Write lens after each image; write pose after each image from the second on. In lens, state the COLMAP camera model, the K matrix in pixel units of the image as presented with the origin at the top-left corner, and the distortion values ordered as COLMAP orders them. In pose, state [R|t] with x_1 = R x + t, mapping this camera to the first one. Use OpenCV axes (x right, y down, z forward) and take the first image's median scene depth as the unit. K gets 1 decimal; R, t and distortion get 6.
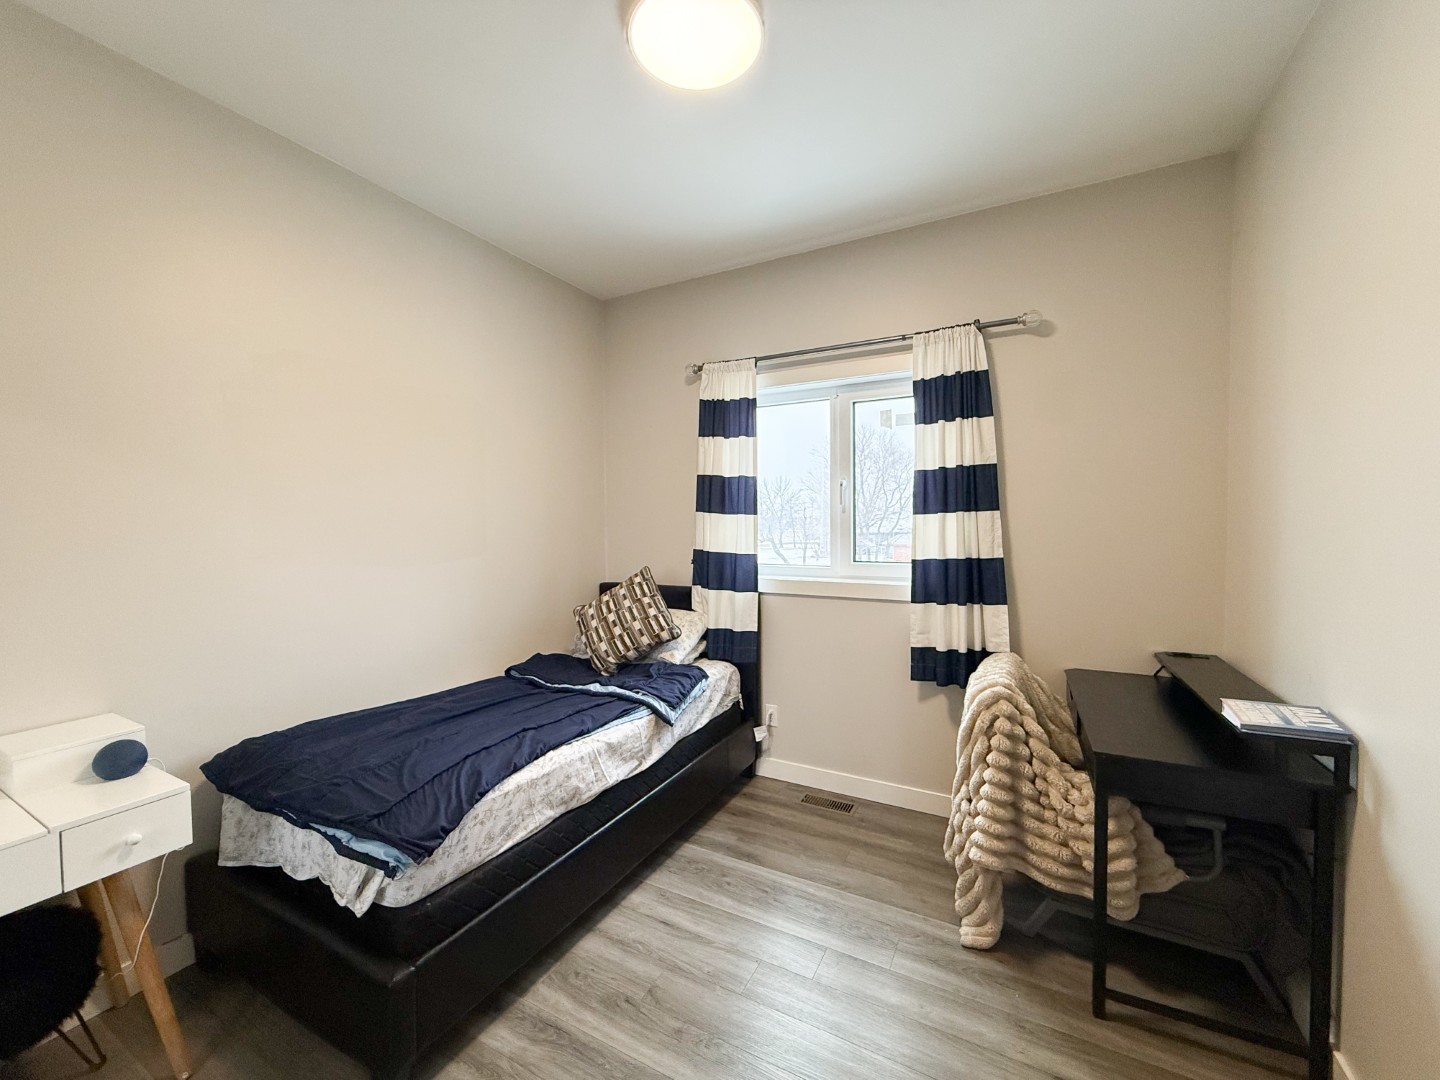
lens RADIAL K [[573.6, 0, 718.2], [0, 573.6, 540.6], [0, 0, 1]] dist [0.000654, -0.000238]
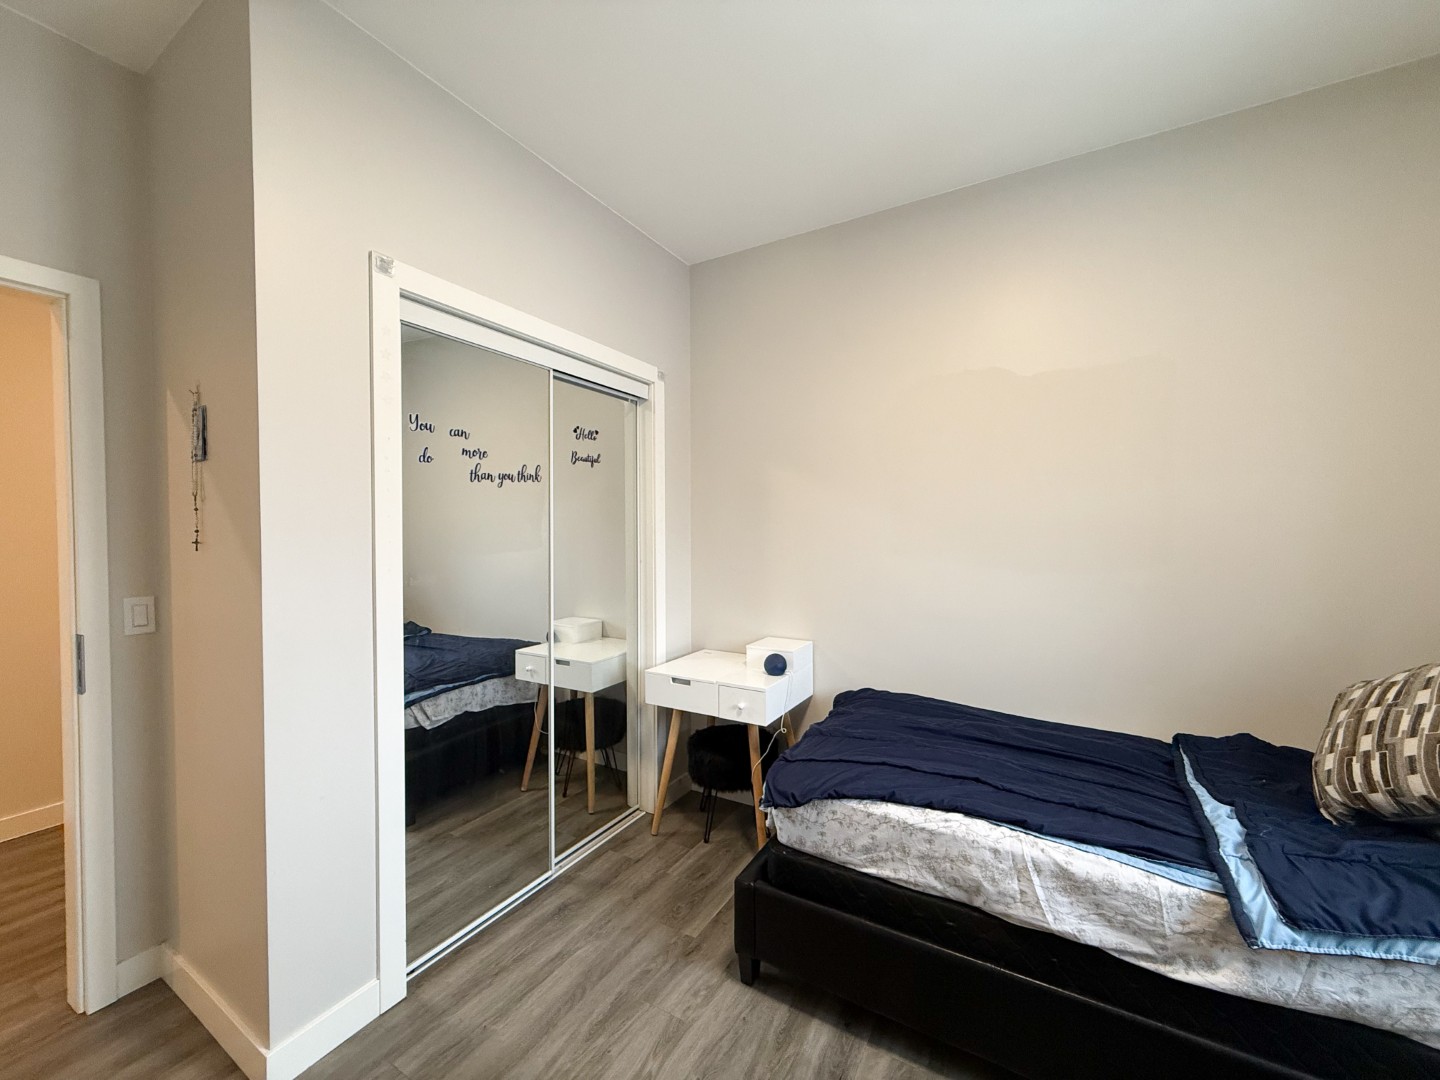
lens RADIAL K [[573.6, 0, 718.2], [0, 573.6, 540.6], [0, 0, 1]] dist [0.000654, -0.000238]
pose [[-0.031024, 0.028689, -0.999107, 0.419881], [-0.031817, 0.999053, 0.029675, -0.017147], [0.999012, 0.032709, -0.030082, 0.578456]]
